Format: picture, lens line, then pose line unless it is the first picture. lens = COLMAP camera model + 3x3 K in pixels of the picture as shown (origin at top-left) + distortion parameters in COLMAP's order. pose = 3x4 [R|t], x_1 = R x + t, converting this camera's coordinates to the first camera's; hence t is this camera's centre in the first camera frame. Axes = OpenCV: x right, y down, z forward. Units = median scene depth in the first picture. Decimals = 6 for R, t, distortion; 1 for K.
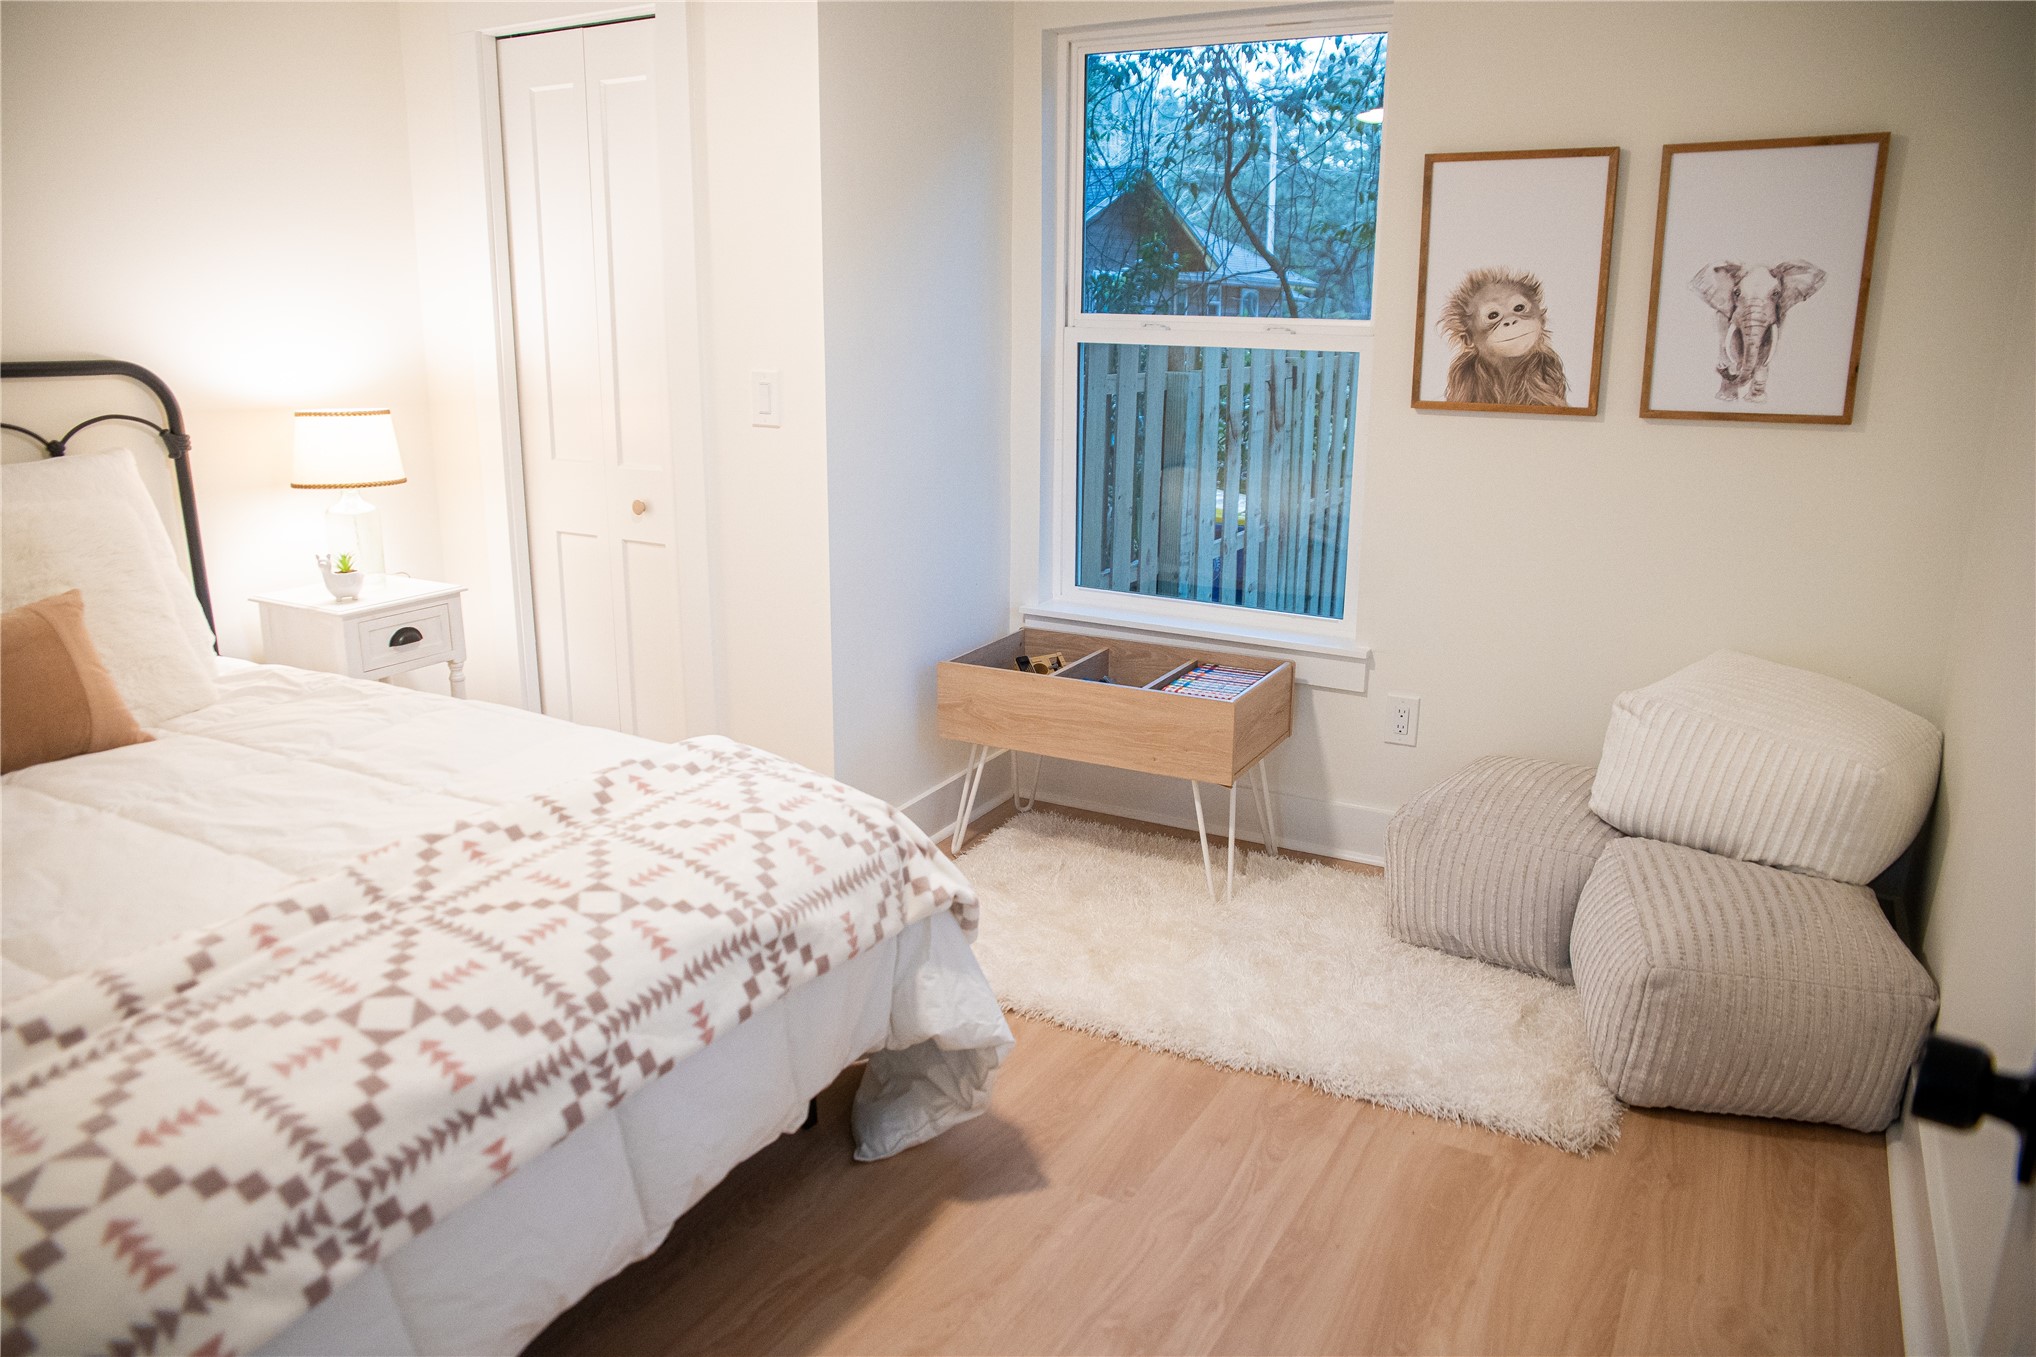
lens RADIAL K [[1390.2, 0, 1018.0], [0, 1390.2, 678.5], [0, 0, 1]] dist [-0.122687, 0.092095]
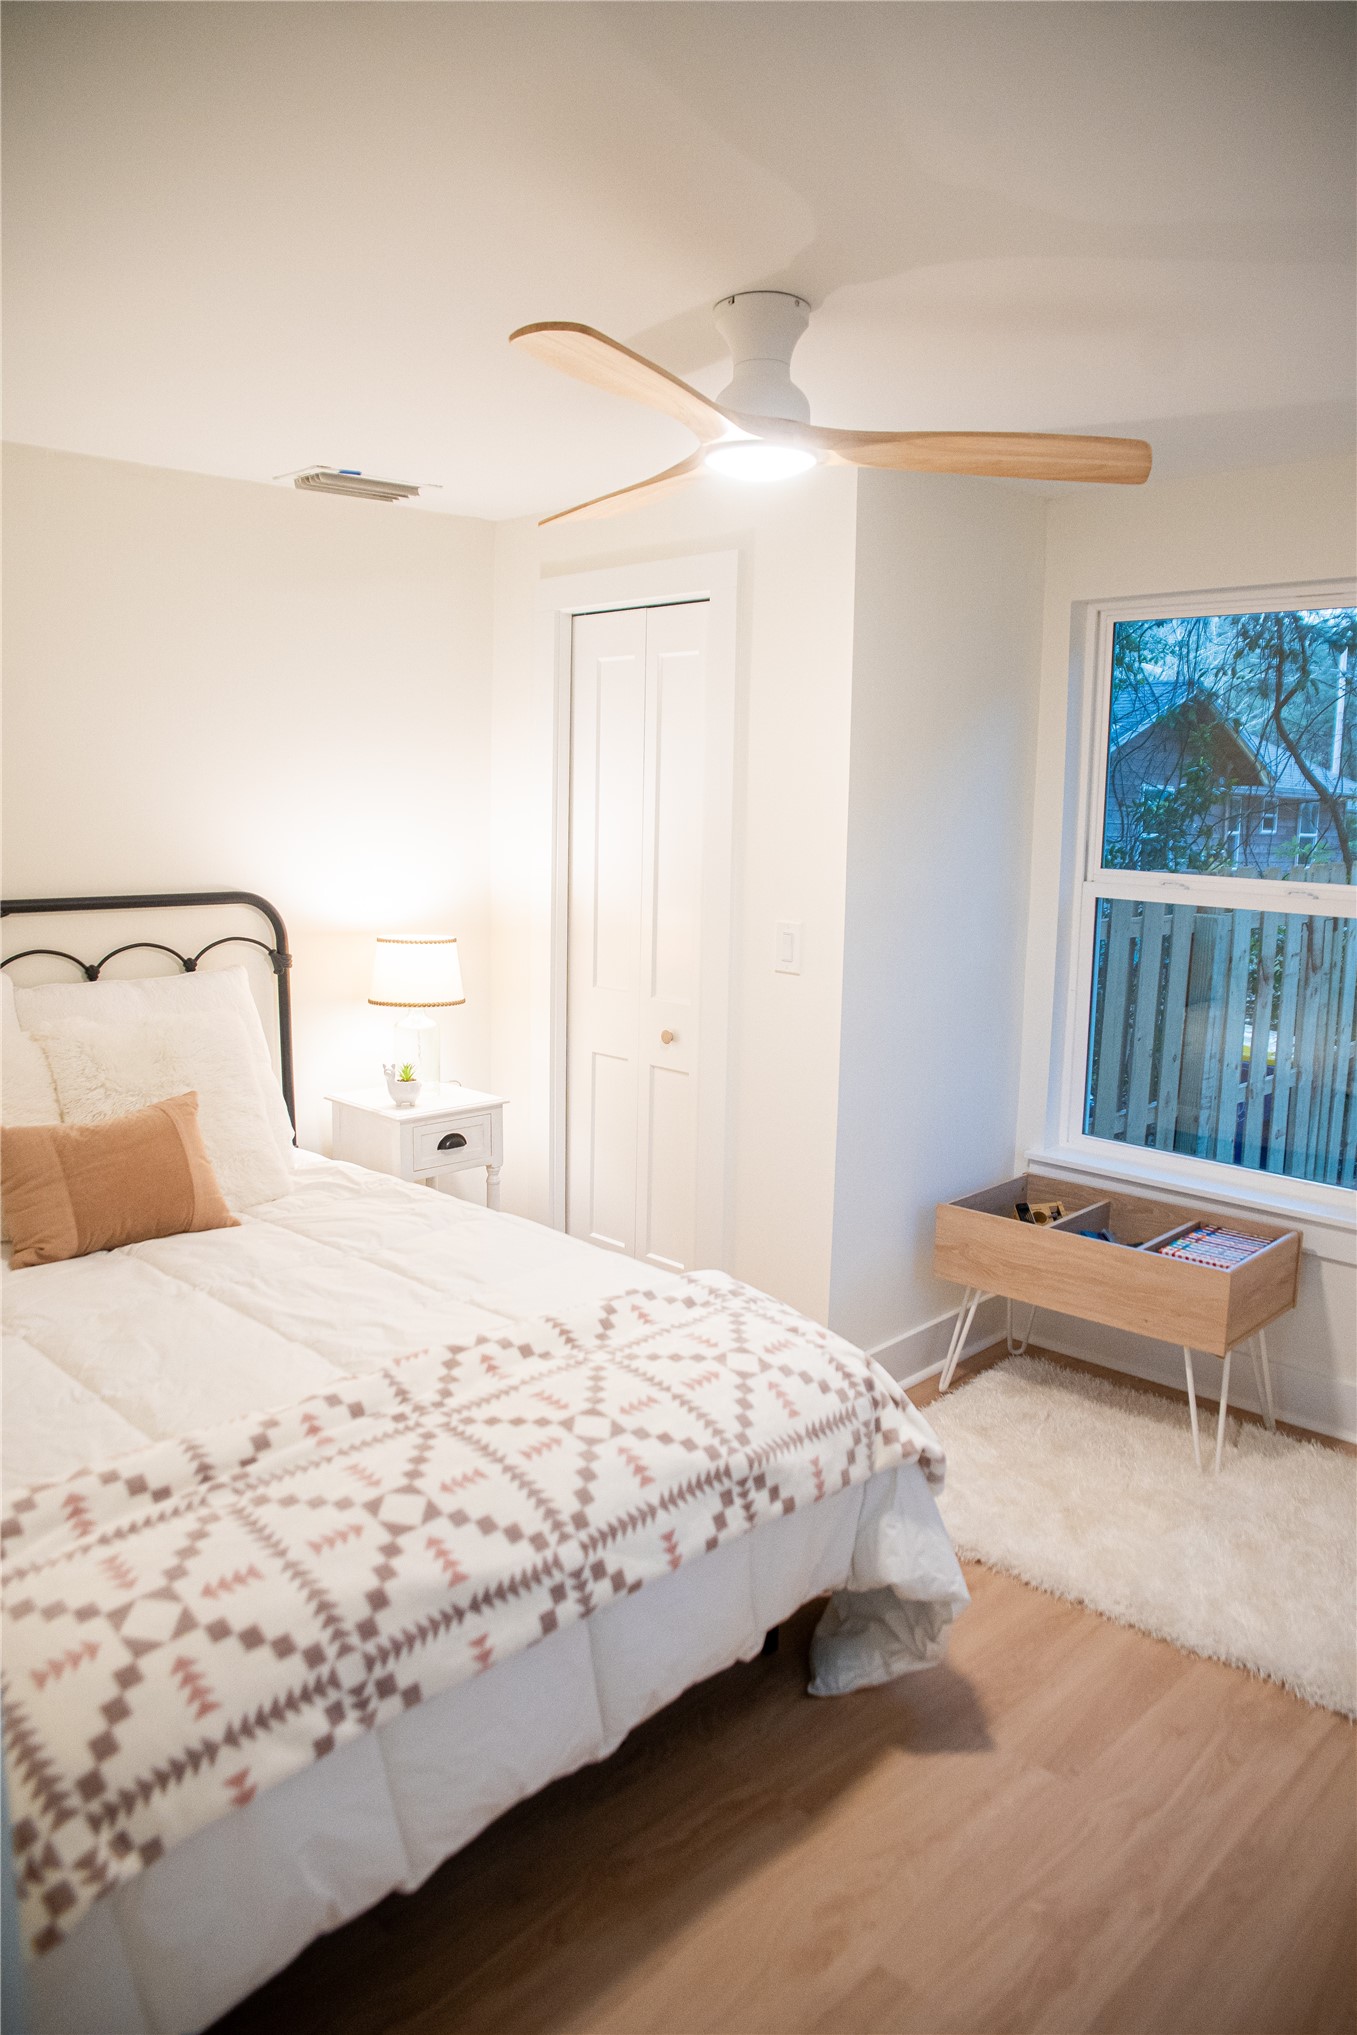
lens RADIAL K [[1389.5, 0, 683.0], [0, 1389.5, 1027.9], [0, 0, 1]] dist [-0.122687, 0.092095]
pose [[0.964005, 0.052645, -0.260619, 0.039732], [-0.079491, 0.992435, -0.093560, -0.058352], [0.253722, 0.110909, 0.960898, -0.089676]]
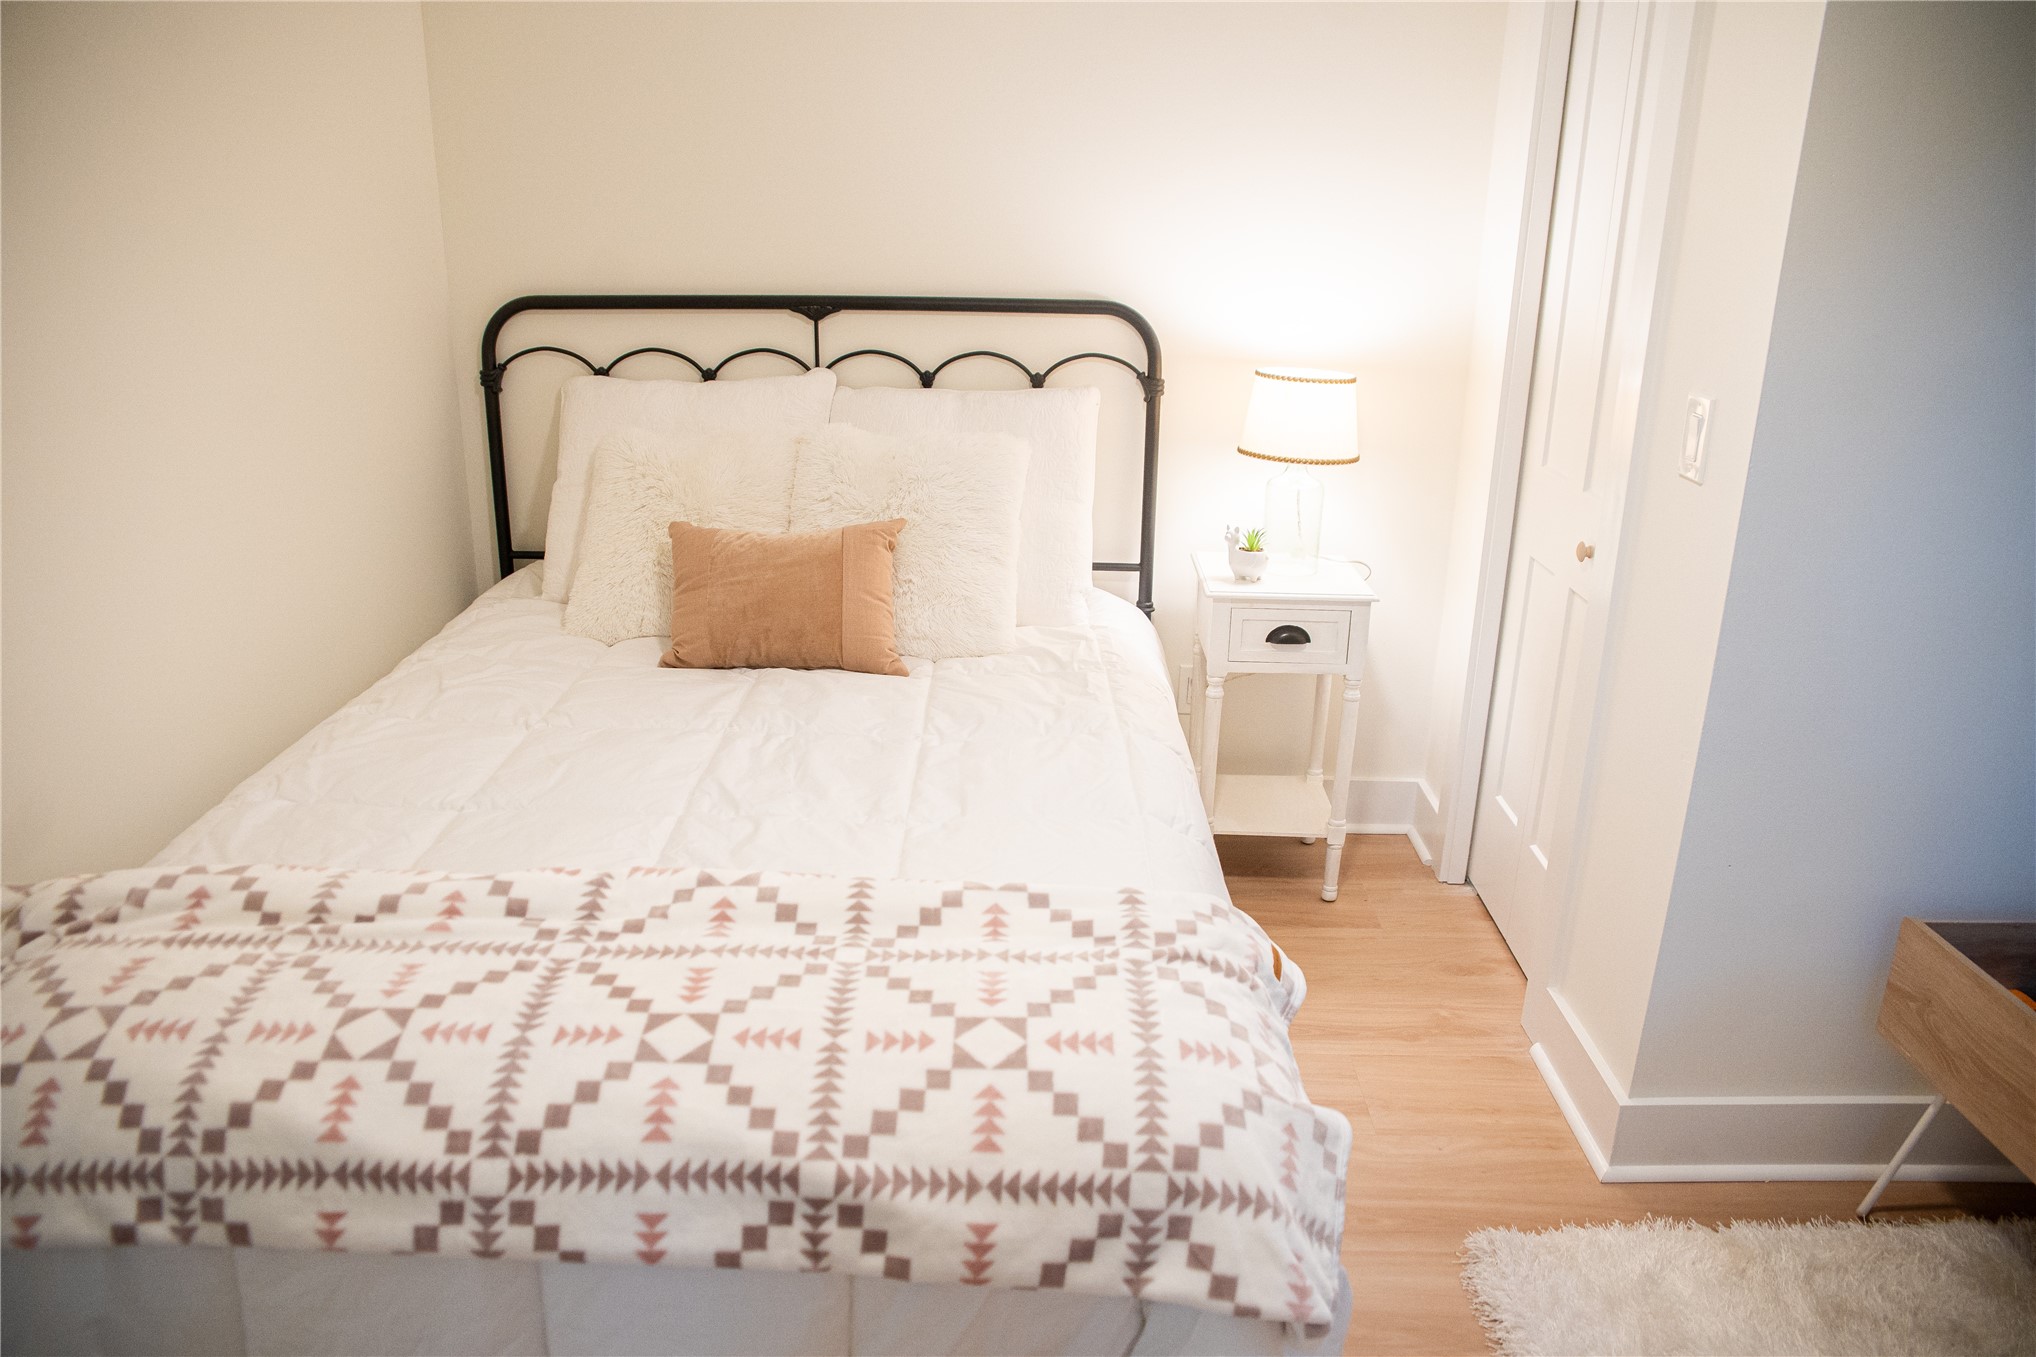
lens RADIAL K [[1390.2, 0, 1018.0], [0, 1390.2, 678.5], [0, 0, 1]] dist [-0.122687, 0.092095]
pose [[0.465005, 0.286570, -0.837644, 0.413135], [-0.237396, 0.951872, 0.193862, -0.247061], [0.852885, 0.108707, 0.510656, 0.712556]]
